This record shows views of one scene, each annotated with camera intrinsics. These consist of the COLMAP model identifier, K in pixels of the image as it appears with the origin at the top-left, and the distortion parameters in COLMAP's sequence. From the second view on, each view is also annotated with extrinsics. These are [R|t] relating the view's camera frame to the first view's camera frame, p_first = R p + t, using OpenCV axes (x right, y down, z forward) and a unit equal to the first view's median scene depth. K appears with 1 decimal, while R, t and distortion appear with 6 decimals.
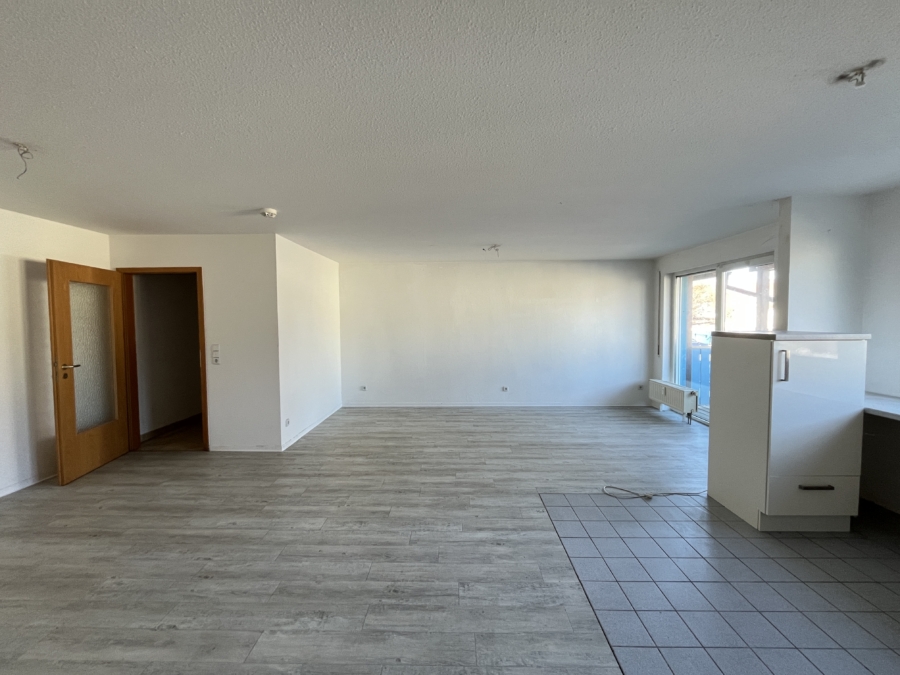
lens RADIAL K [[362.6, 0, 448.9], [0, 362.6, 335.3], [0, 0, 1]] dist [-0.002079, -0.000604]
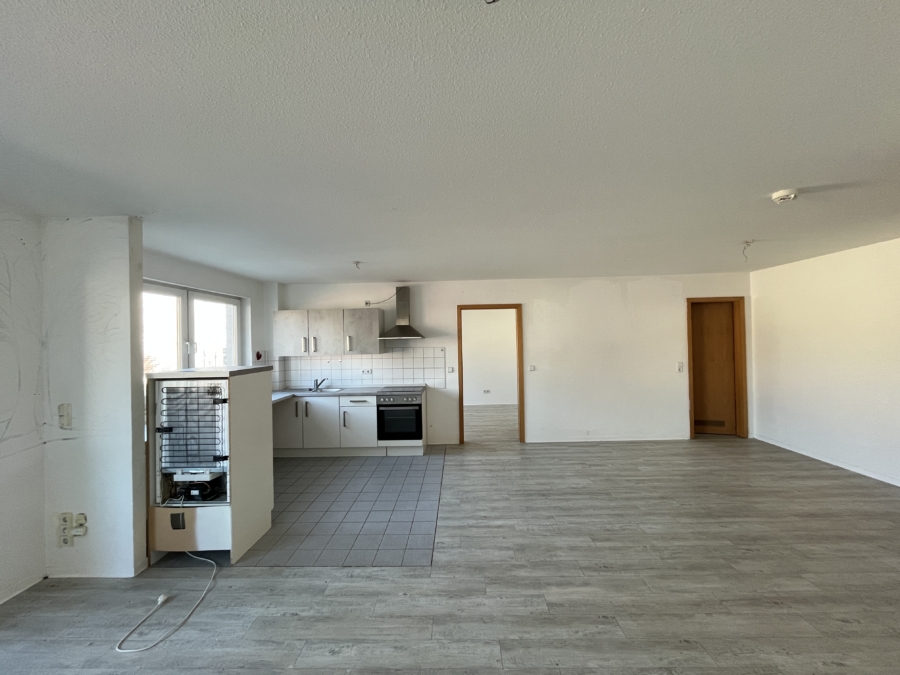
lens RADIAL K [[362.6, 0, 448.9], [0, 362.6, 335.3], [0, 0, 1]] dist [-0.002079, -0.000604]
pose [[-0.999533, 0.030123, 0.005120, 0.208685], [0.030254, 0.999154, 0.027859, -0.113030], [-0.004277, 0.028001, -0.999599, 1.992120]]
